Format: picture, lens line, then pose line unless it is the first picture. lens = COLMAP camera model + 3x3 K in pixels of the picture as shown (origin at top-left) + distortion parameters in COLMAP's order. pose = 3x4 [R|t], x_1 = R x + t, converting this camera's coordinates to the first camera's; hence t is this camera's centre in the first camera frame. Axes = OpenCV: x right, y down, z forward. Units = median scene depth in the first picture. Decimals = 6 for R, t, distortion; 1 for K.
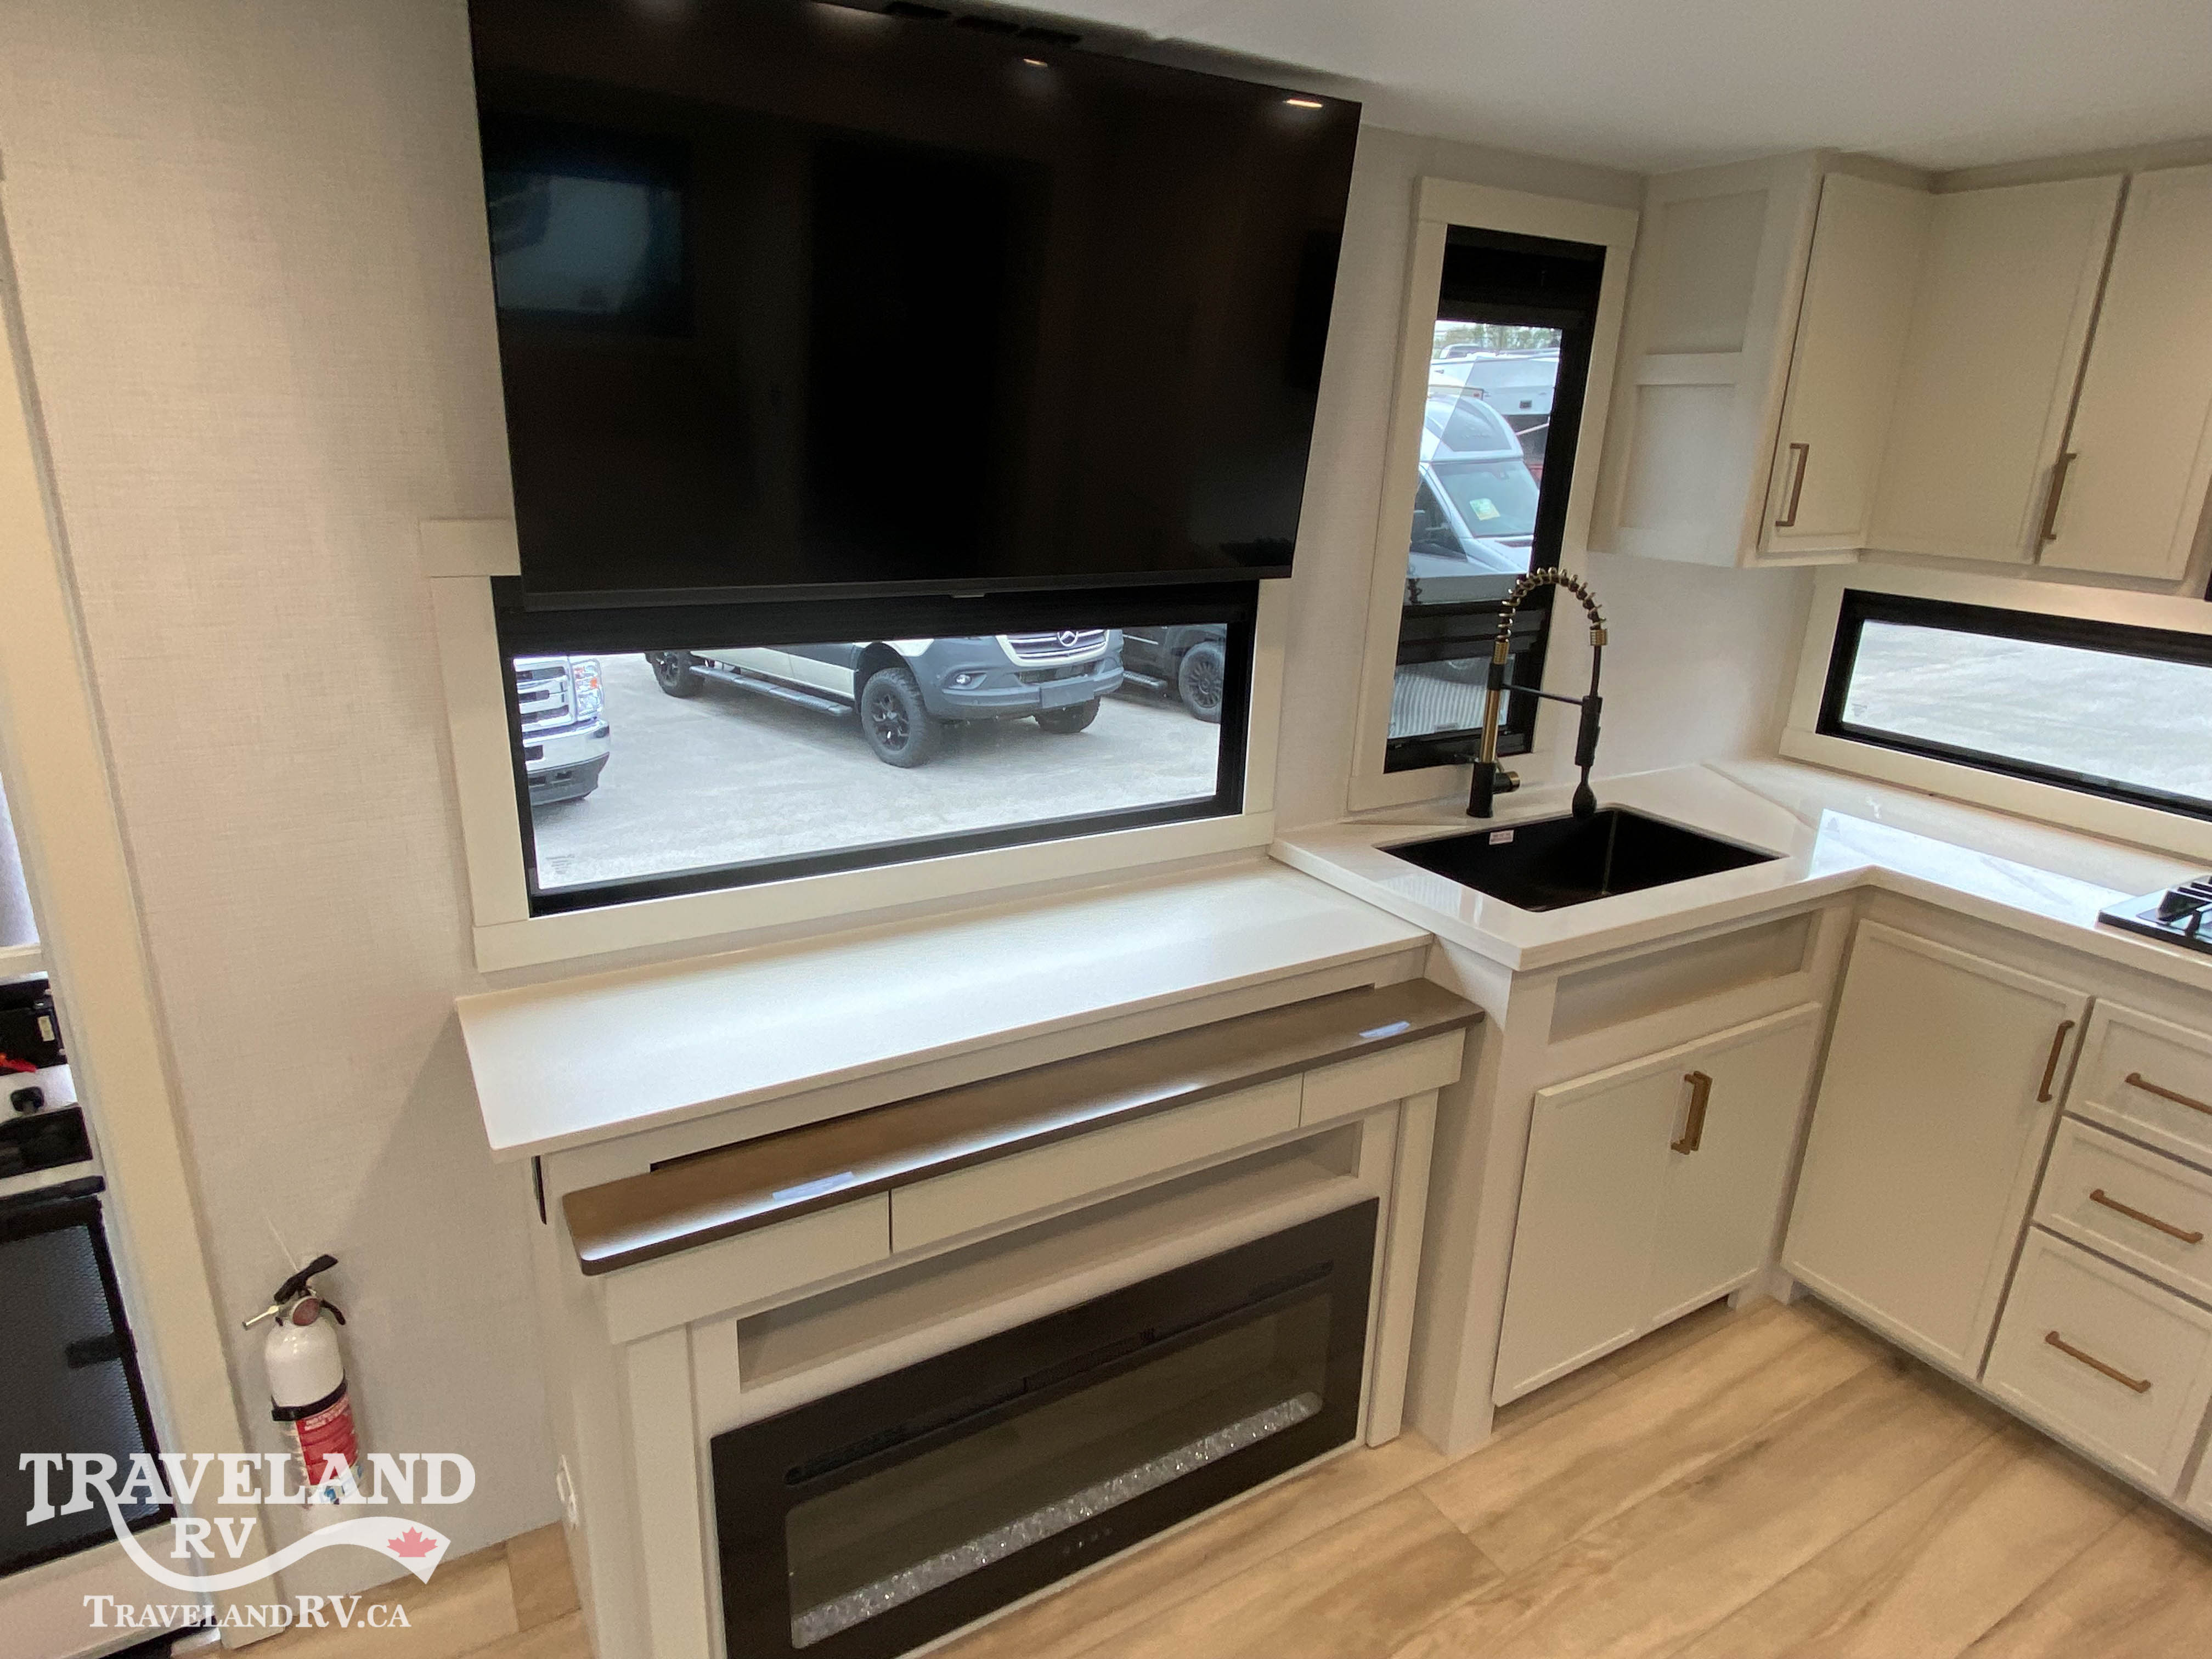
lens RADIAL K [[1262.9, 0, 1103.0], [0, 1262.9, 828.8], [0, 0, 1]] dist [0.048678, -0.046521]
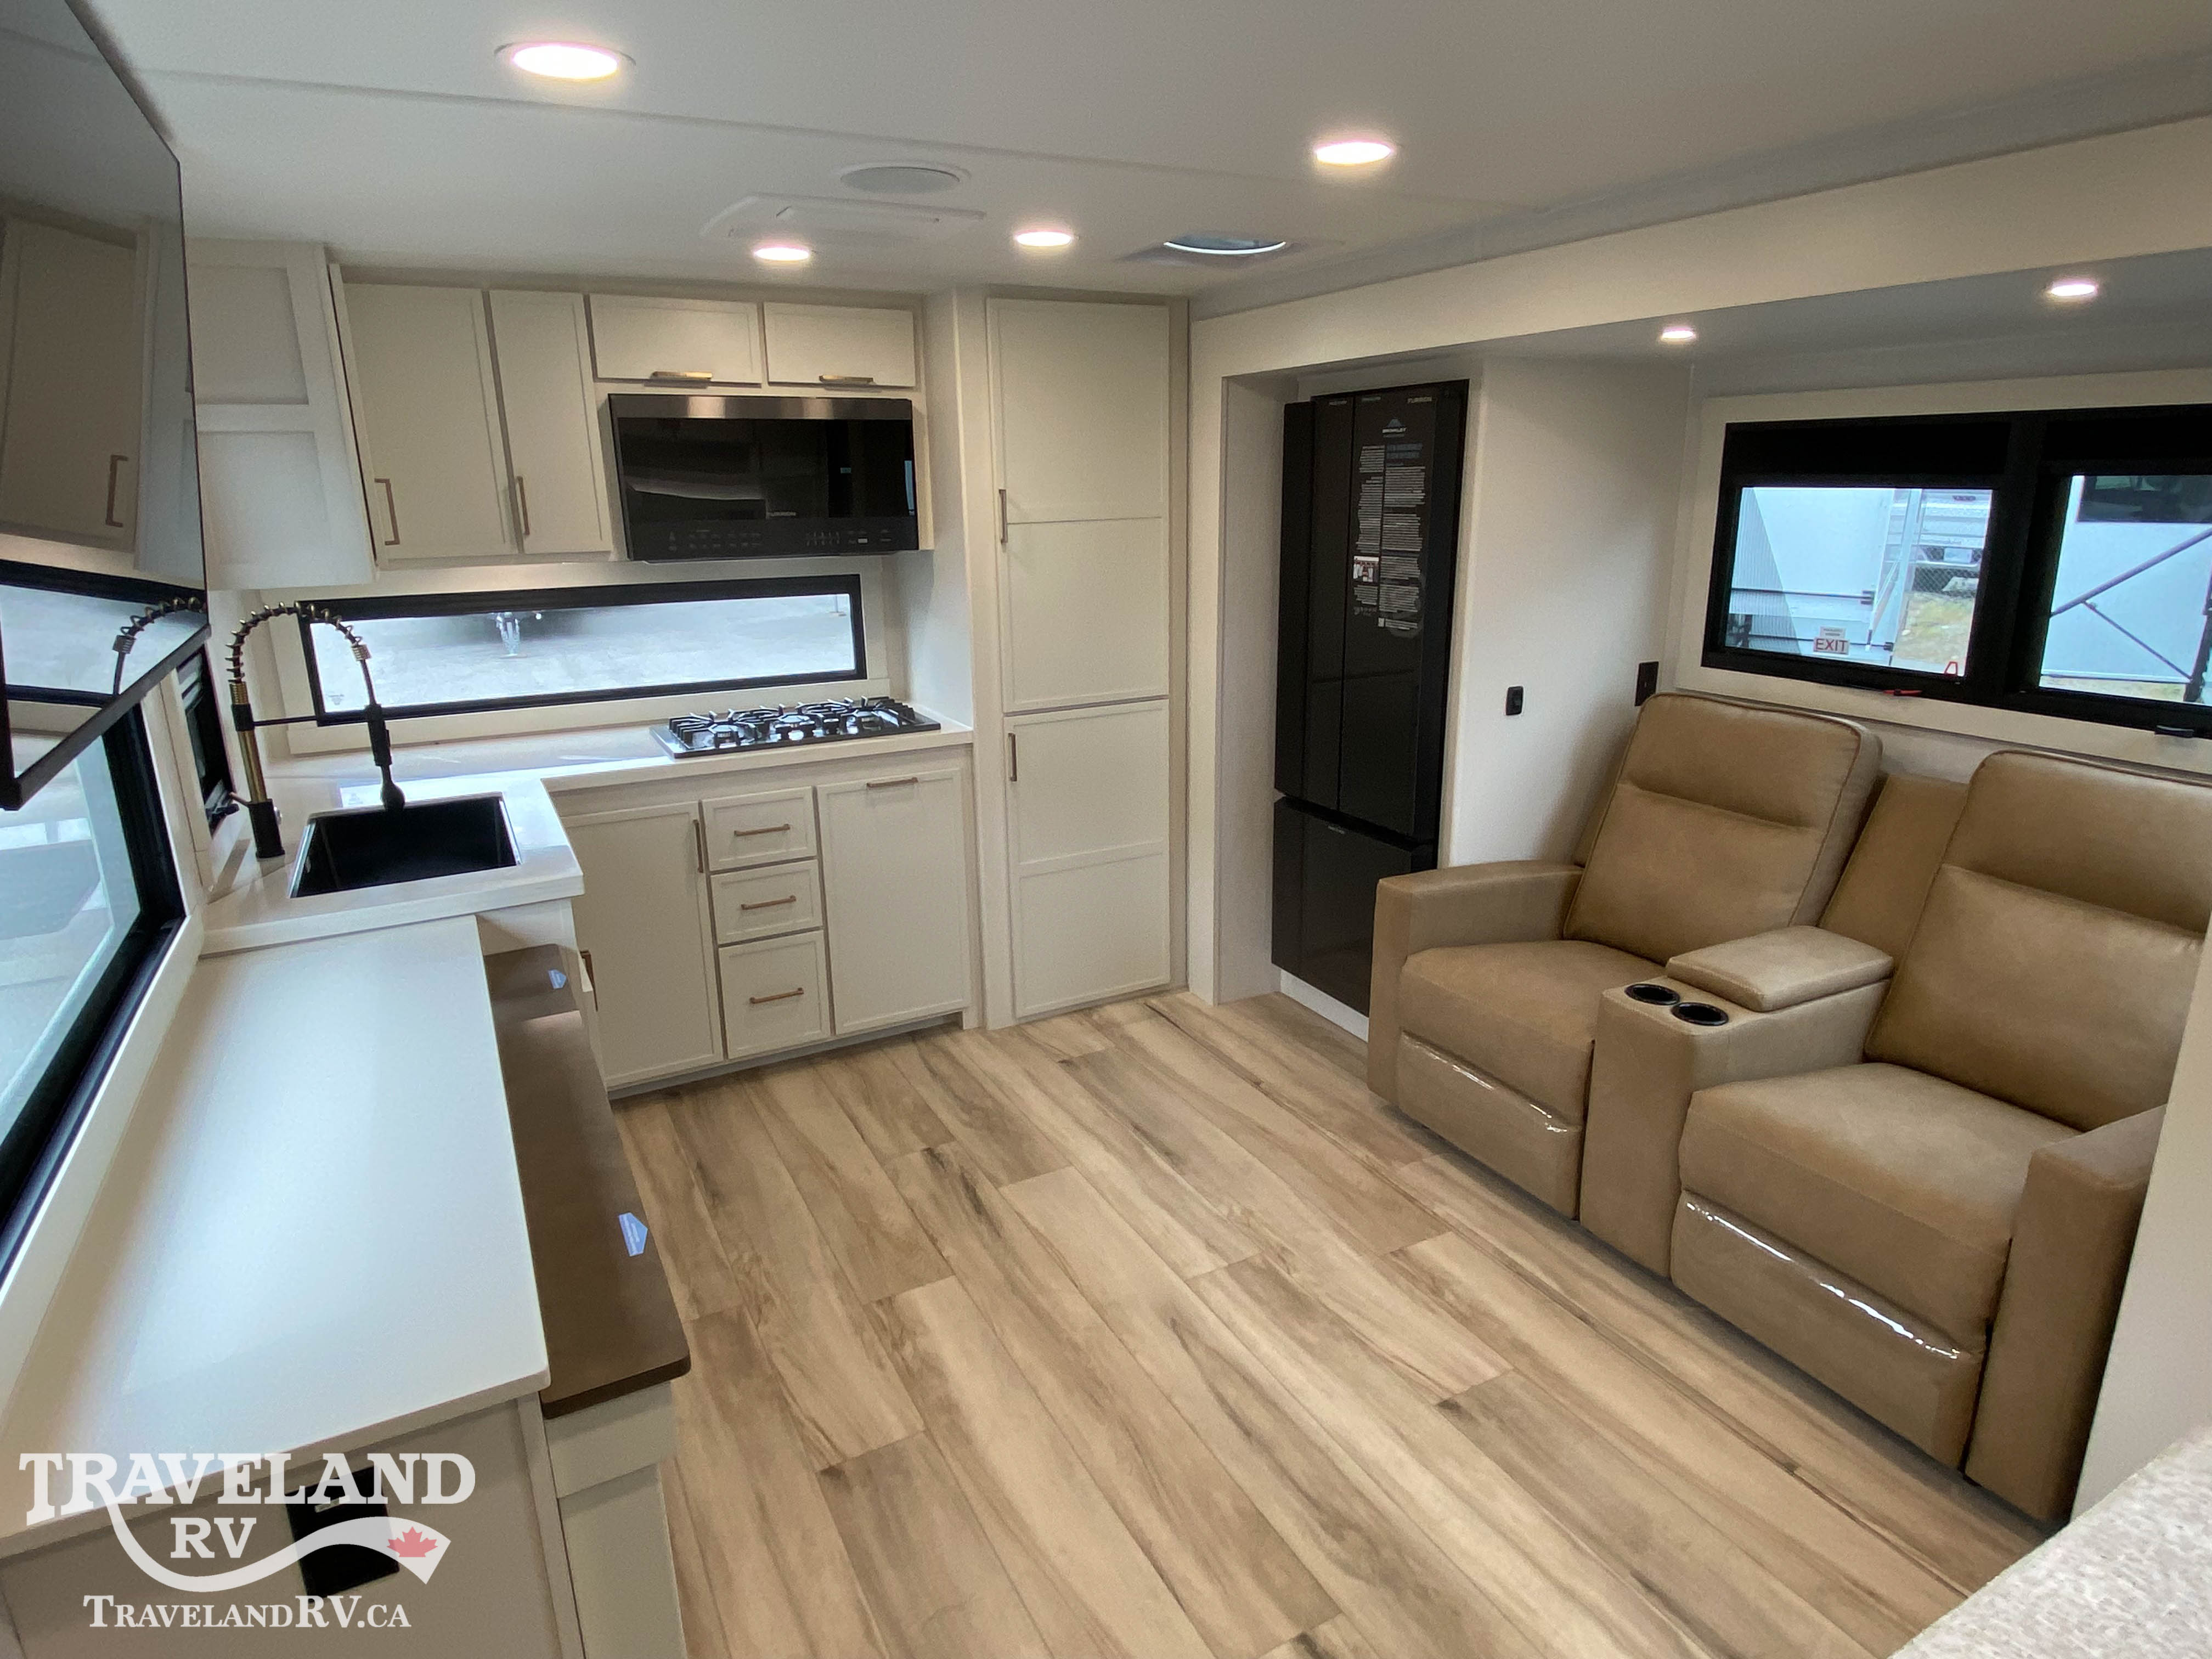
lens RADIAL K [[1262.9, 0, 1089.9], [0, 1262.9, 819.1], [0, 0, 1]] dist [0.048678, -0.046521]
pose [[0.048960, -0.298687, 0.953095, -0.710839], [0.319513, 0.908780, 0.268386, -0.115419], [-0.946316, 0.291386, 0.139928, 0.275194]]
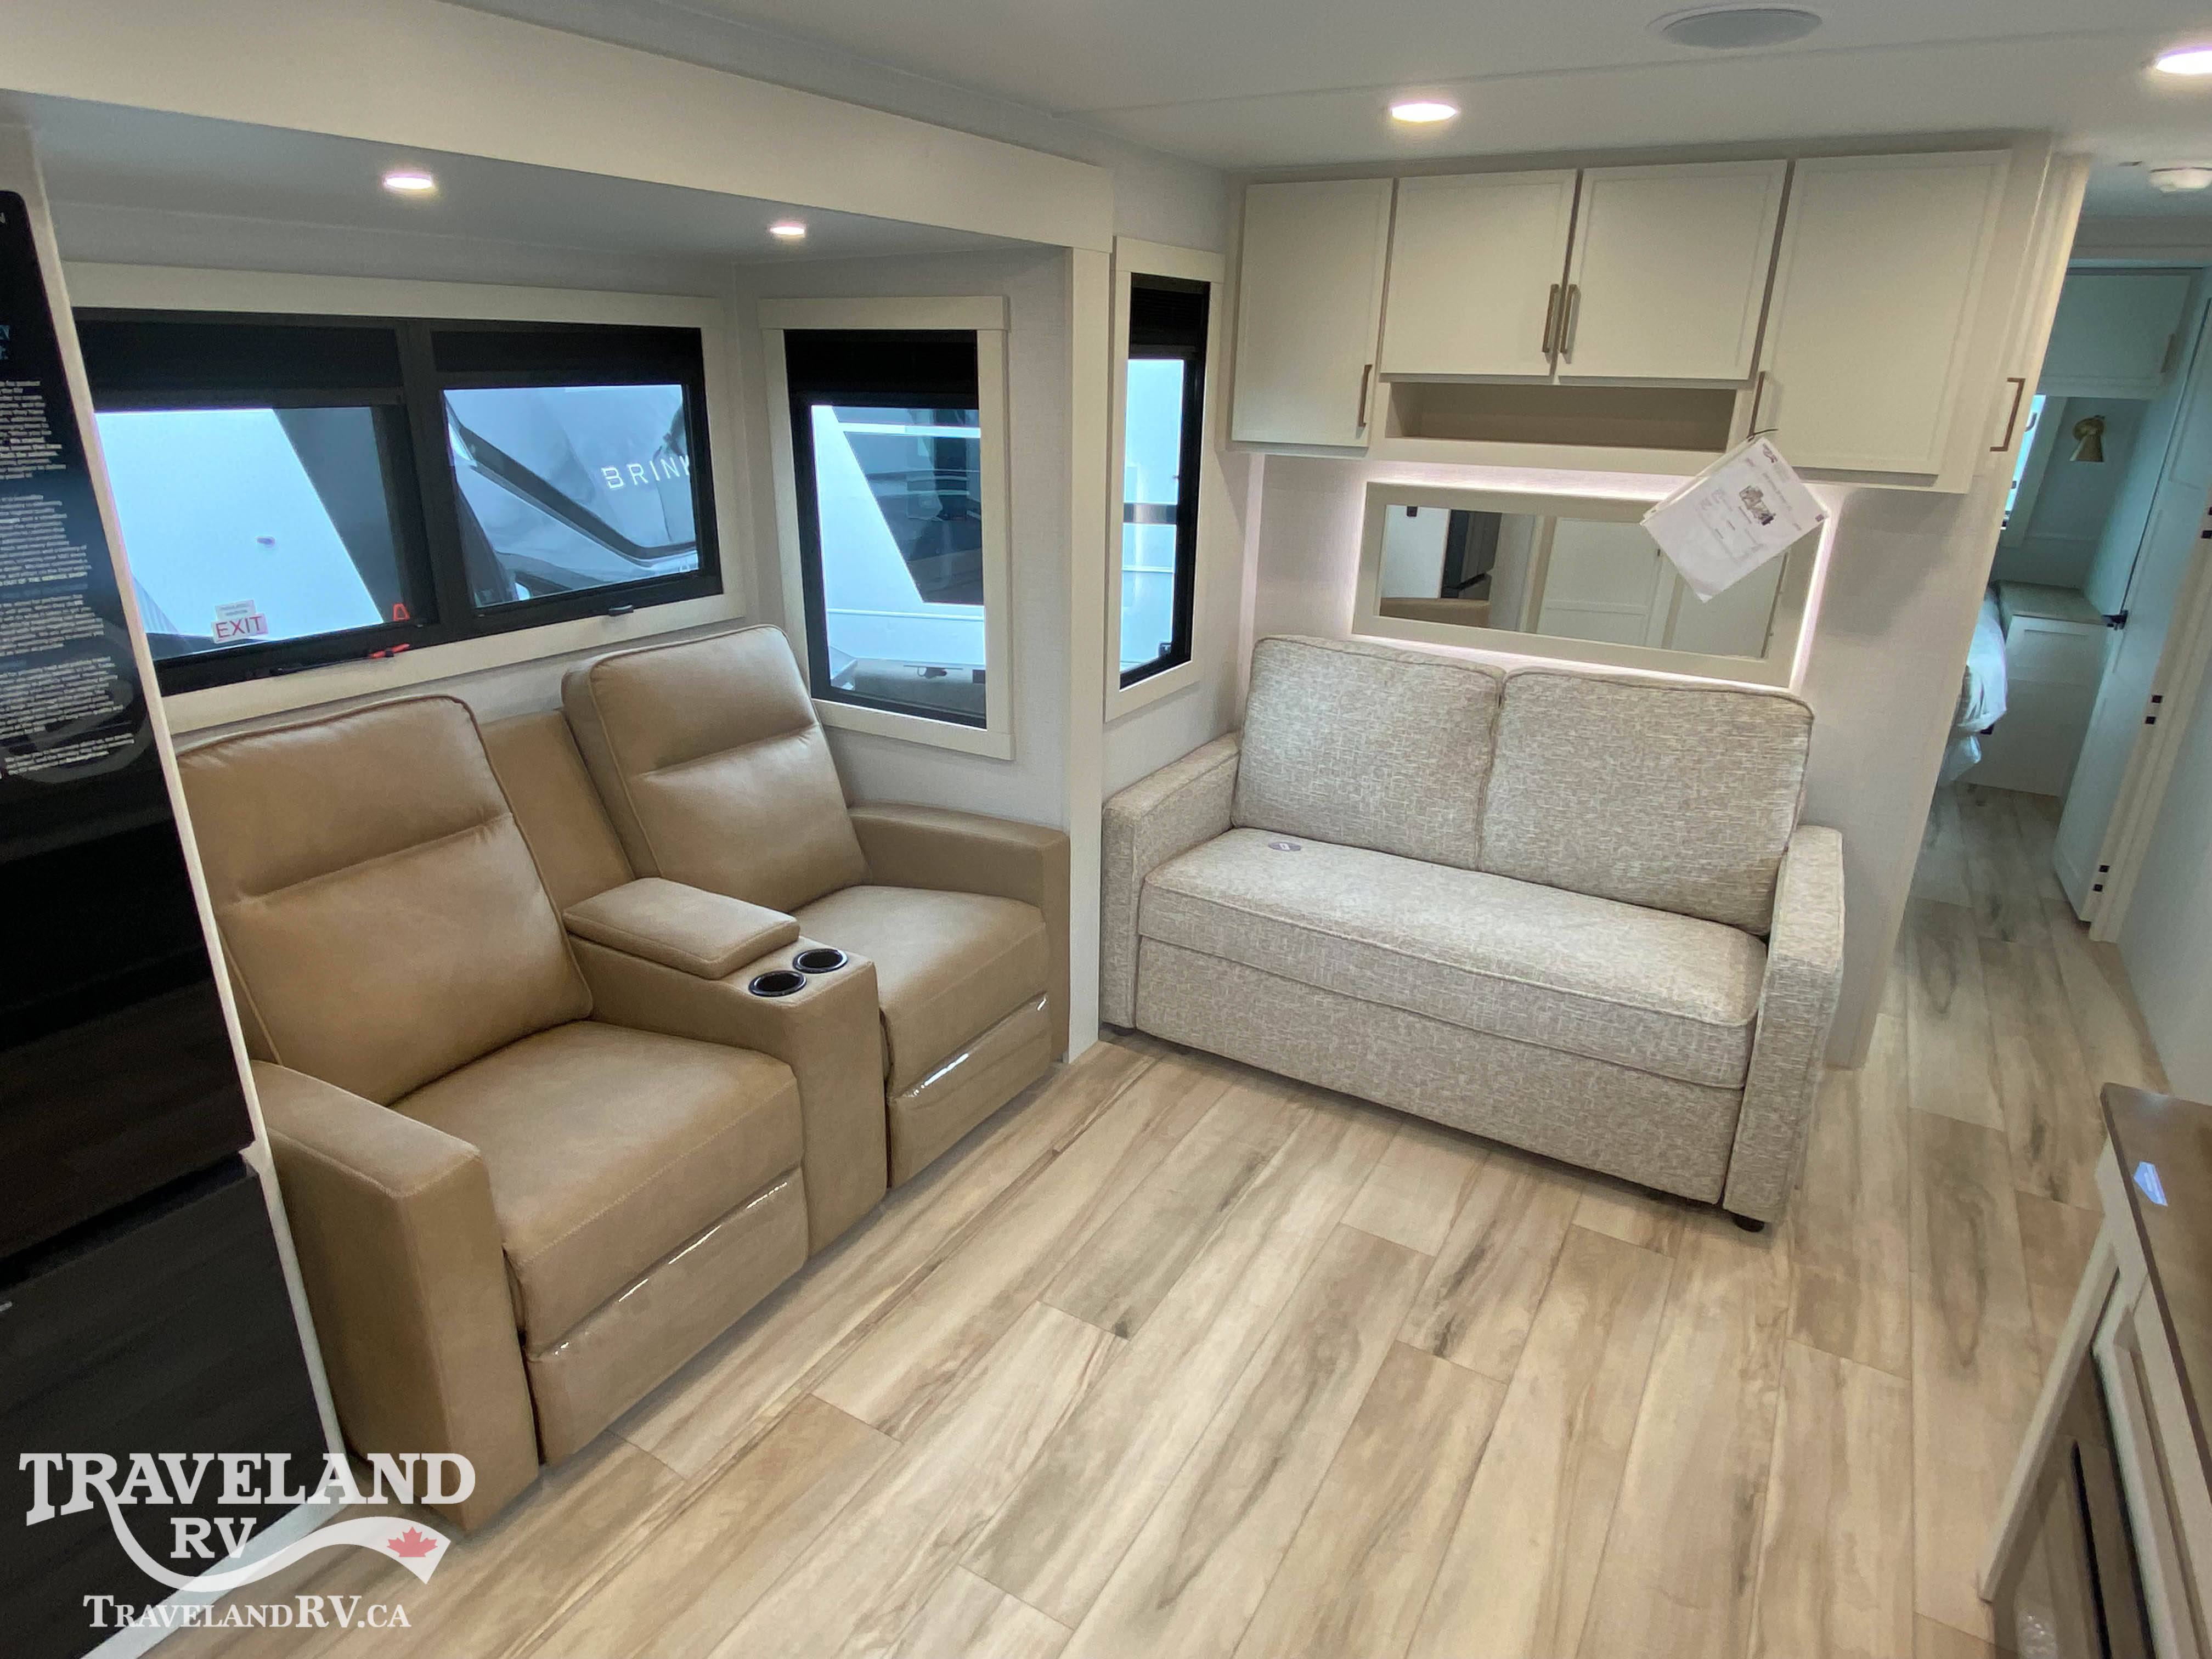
lens RADIAL K [[1262.9, 0, 1109.7], [0, 1262.9, 815.7], [0, 0, 1]] dist [0.048678, -0.046521]
pose [[-0.868741, 0.122167, -0.479963, 0.618873], [-0.192122, 0.810087, 0.553939, -0.233960], [0.456485, 0.573441, -0.680284, 0.751640]]
